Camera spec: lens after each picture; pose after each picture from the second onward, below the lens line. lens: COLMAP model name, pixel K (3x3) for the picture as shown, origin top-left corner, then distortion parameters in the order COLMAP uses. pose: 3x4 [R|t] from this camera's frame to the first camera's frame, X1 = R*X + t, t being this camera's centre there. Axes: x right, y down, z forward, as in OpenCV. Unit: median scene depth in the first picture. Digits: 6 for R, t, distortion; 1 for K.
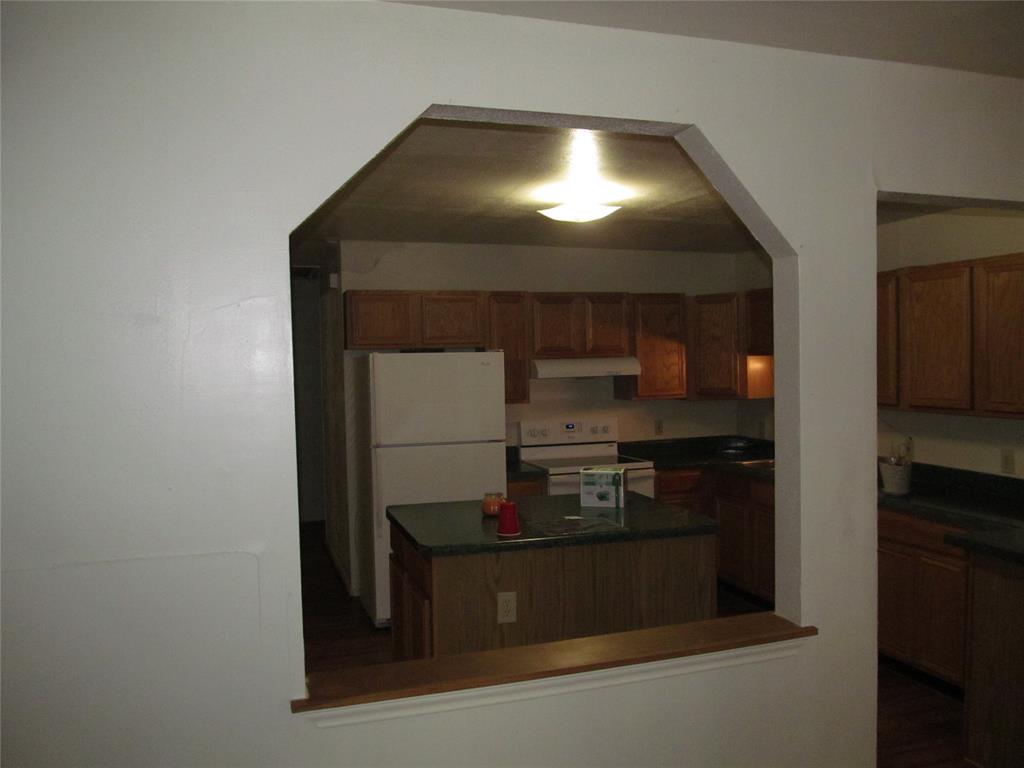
lens RADIAL K [[855.2, 0, 512.0], [0, 855.2, 384.0], [0, 0, 1]] dist [-0.048274, 0.005952]
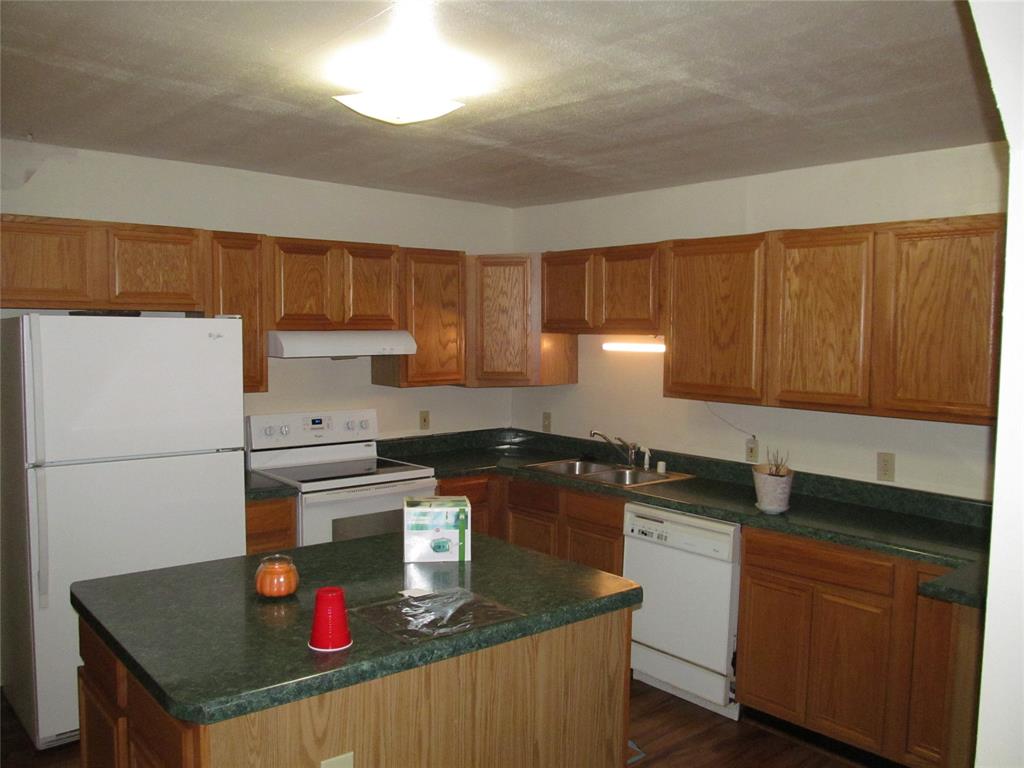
lens RADIAL K [[855.2, 0, 512.0], [0, 855.2, 384.0], [0, 0, 1]] dist [-0.048274, 0.005952]
pose [[0.923467, 0.002535, 0.383668, -0.064770], [-0.015135, 0.999441, 0.029826, -0.008466], [-0.383378, -0.033350, 0.922989, 0.266230]]
